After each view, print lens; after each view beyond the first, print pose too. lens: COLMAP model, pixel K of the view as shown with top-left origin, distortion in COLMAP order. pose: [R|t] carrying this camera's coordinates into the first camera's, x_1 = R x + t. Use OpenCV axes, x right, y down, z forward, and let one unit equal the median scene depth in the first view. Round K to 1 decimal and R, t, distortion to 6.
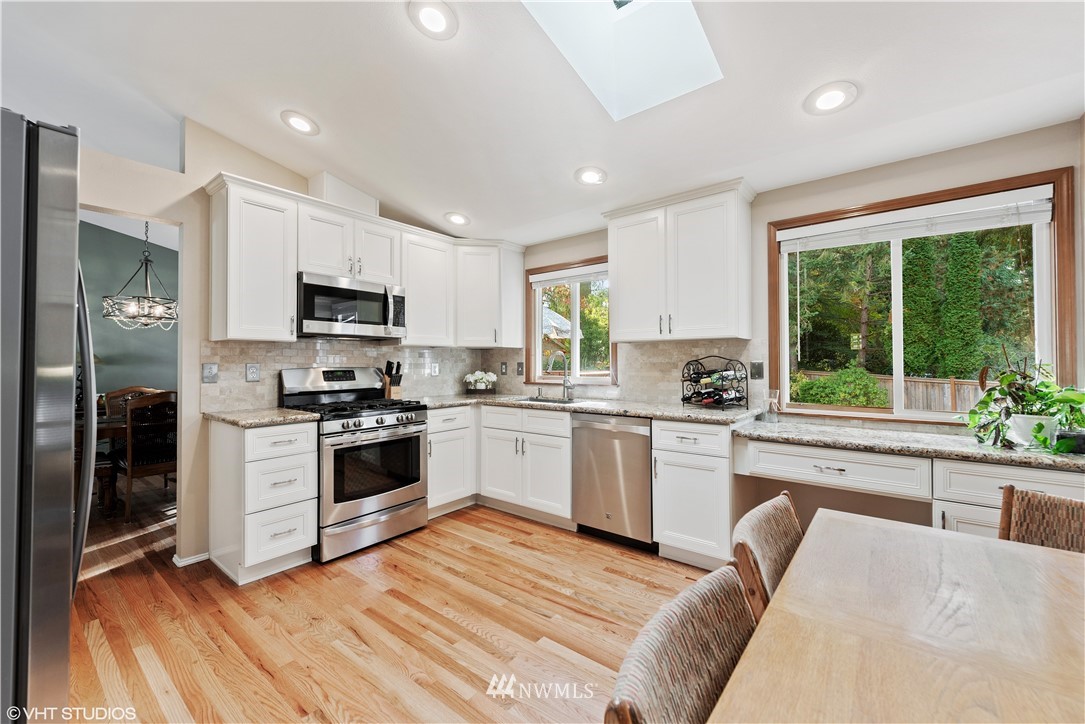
lens RADIAL K [[436.8, 0, 545.2], [0, 436.8, 359.9], [0, 0, 1]] dist [0.003006, -0.000196]
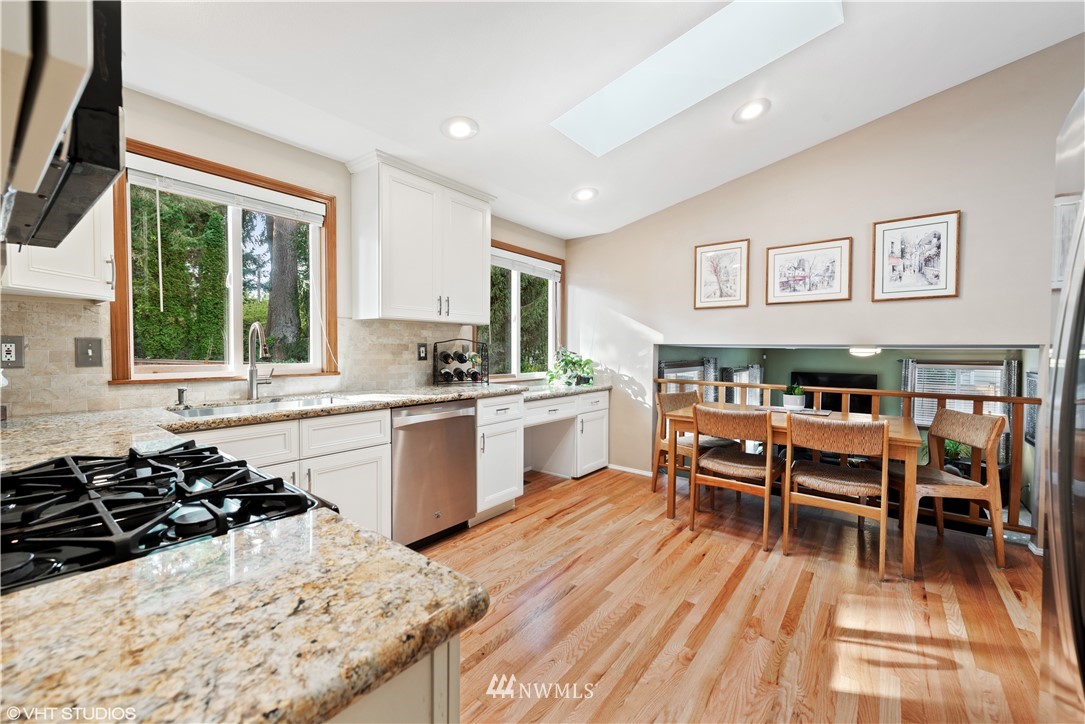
lens RADIAL K [[436.8, 0, 550.3], [0, 436.8, 360.6], [0, 0, 1]] dist [0.003006, -0.000196]
pose [[-0.030612, -0.028157, 0.999135, -0.666621], [-0.021271, 0.999395, 0.027512, 0.008967], [-0.999305, -0.020410, -0.031193, 0.711914]]
